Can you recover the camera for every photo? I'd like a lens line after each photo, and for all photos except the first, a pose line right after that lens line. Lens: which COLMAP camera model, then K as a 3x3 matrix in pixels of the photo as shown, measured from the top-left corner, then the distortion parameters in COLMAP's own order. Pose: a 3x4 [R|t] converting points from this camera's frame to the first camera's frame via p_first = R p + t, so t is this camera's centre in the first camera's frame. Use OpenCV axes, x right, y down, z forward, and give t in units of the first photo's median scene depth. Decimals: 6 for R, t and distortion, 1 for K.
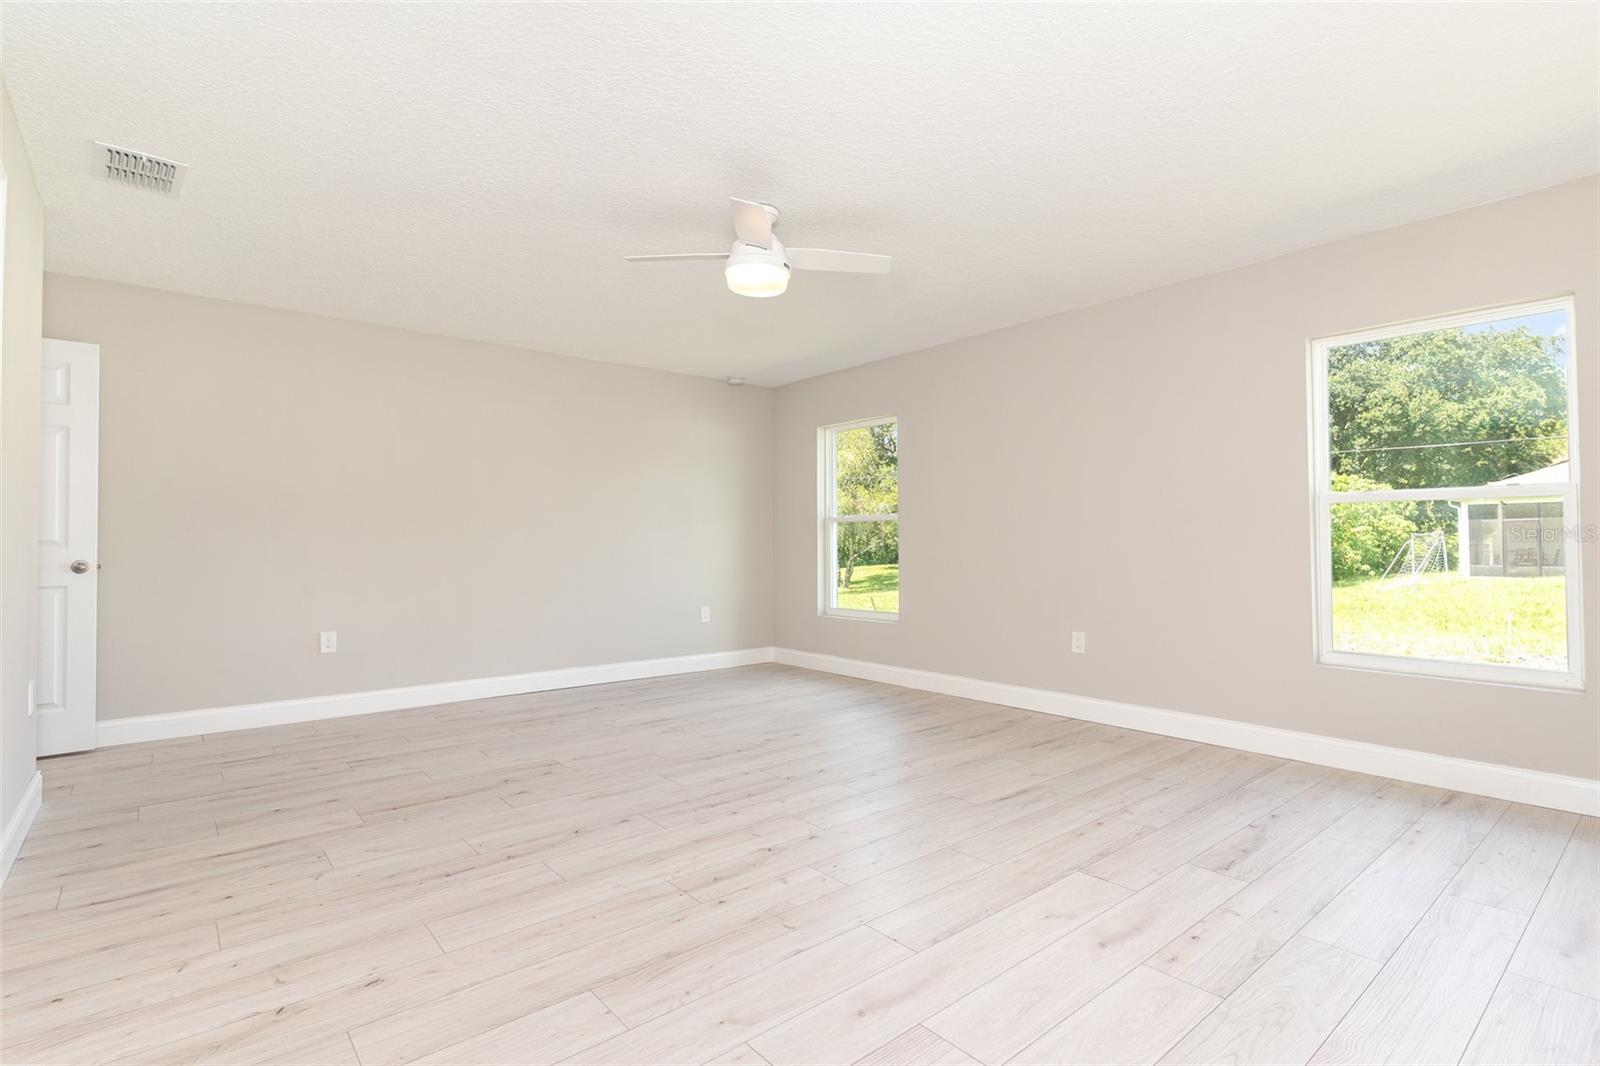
lens RADIAL K [[771.4, 0, 800.0], [0, 771.4, 533.0], [0, 0, 1]] dist [-0.000550, -0.000117]
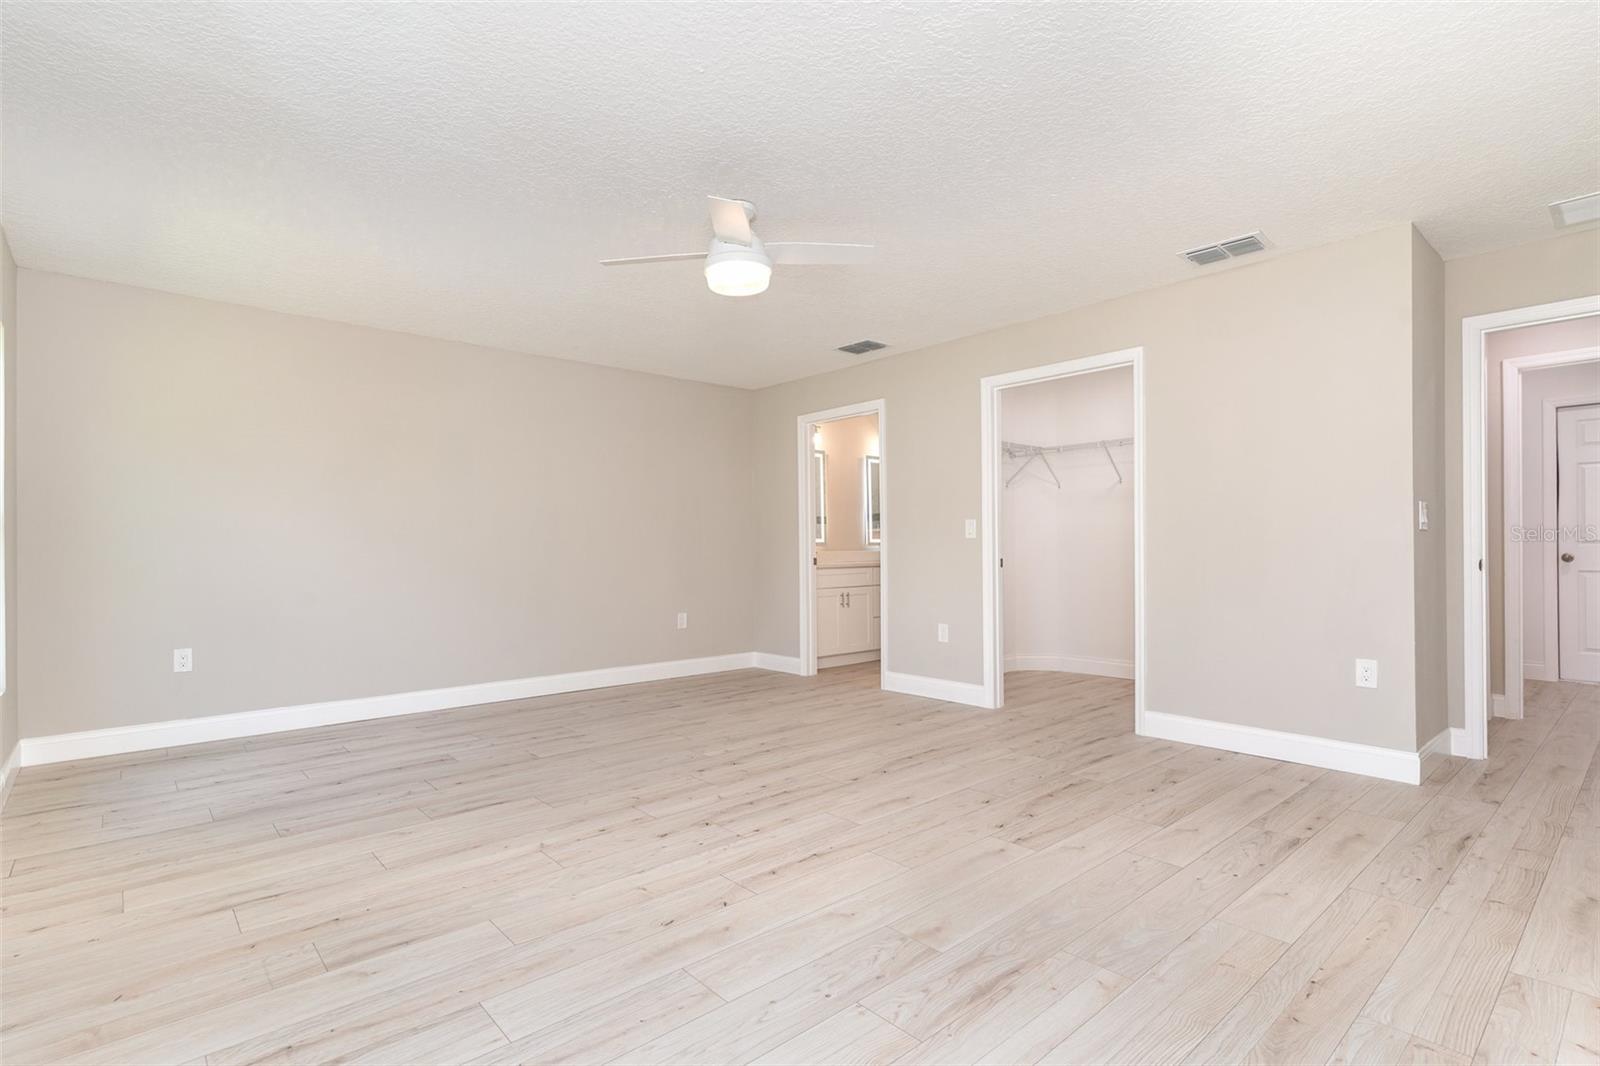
lens RADIAL K [[771.4, 0, 800.0], [0, 771.4, 533.0], [0, 0, 1]] dist [-0.000550, -0.000117]
pose [[-0.999628, 0.010509, -0.025169, -0.110437], [0.011246, 0.999507, -0.029323, 0.025041], [0.024849, -0.029595, -0.999253, 2.077882]]
